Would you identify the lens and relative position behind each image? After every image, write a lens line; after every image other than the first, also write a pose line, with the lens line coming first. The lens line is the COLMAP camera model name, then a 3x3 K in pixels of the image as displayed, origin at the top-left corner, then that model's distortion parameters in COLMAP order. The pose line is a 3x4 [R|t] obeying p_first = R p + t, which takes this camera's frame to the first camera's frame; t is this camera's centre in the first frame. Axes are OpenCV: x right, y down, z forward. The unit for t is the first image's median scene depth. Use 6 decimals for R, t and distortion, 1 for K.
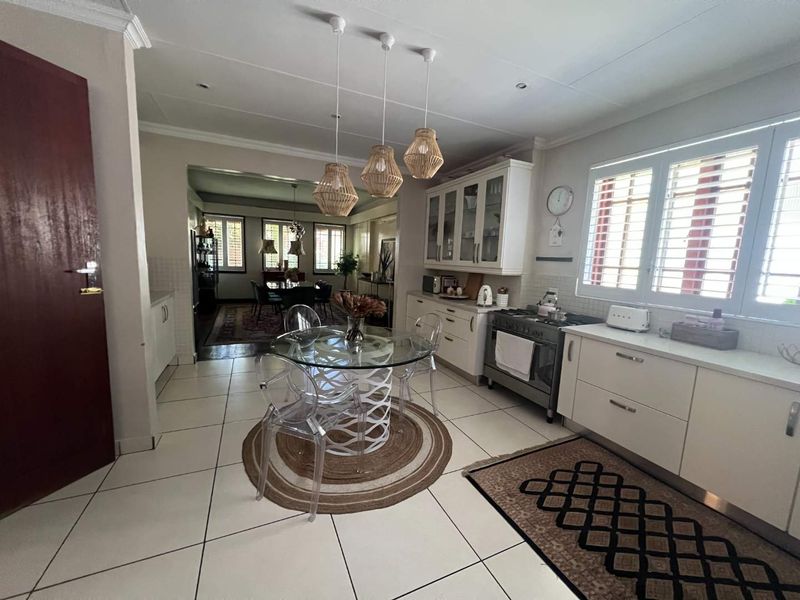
lens RADIAL K [[321.5, 0, 403.5], [0, 321.5, 300.8], [0, 0, 1]] dist [-0.002776, -0.000235]
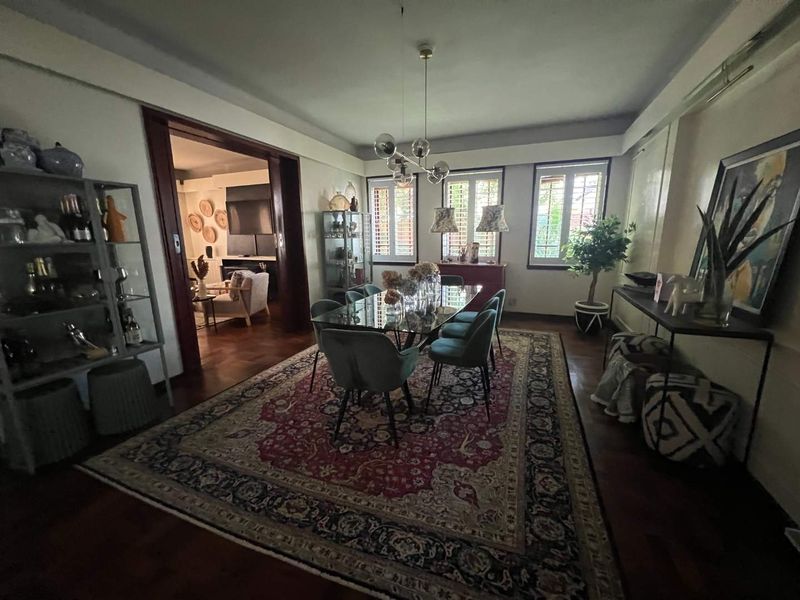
lens RADIAL K [[321.5, 0, 403.5], [0, 321.5, 300.8], [0, 0, 1]] dist [-0.002776, -0.000235]
pose [[0.682380, 0.098489, -0.724333, -0.039162], [-0.059737, 0.995081, 0.079026, -0.067912], [0.728553, -0.010656, 0.684906, 0.564537]]
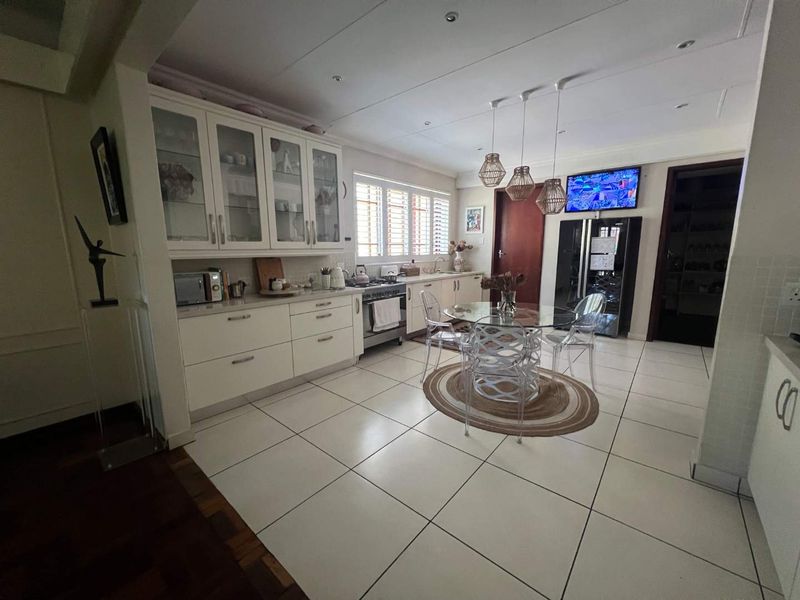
lens RADIAL K [[321.5, 0, 403.5], [0, 321.5, 300.8], [0, 0, 1]] dist [-0.002776, -0.000235]
pose [[-0.417200, -0.186314, 0.889512, -0.303063], [0.107179, 0.961843, 0.251734, -0.073944], [-0.902473, 0.200360, -0.381312, 0.519050]]
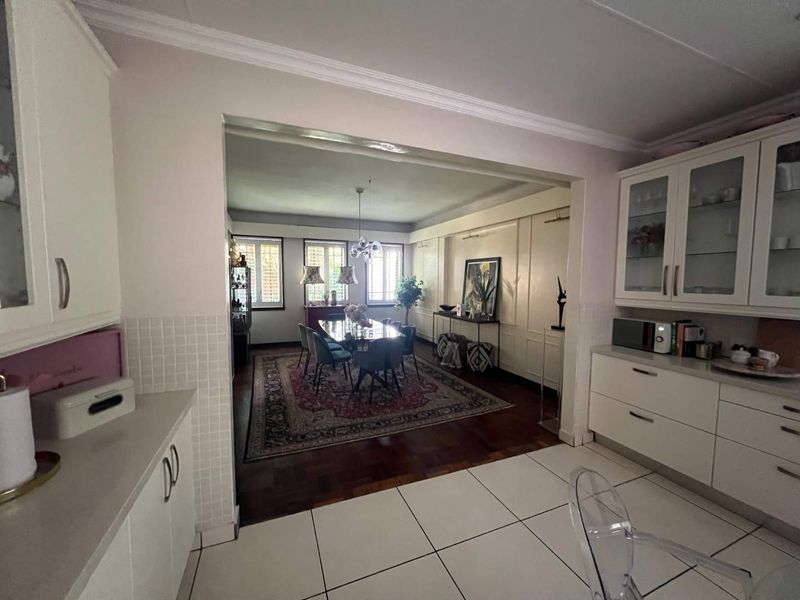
lens RADIAL K [[321.5, 0, 403.5], [0, 321.5, 300.8], [0, 0, 1]] dist [-0.002776, -0.000235]
pose [[0.998571, -0.032528, -0.042397, -0.174889], [0.029774, 0.997504, -0.064023, -0.051012], [0.044374, 0.062670, 0.997047, 0.243549]]
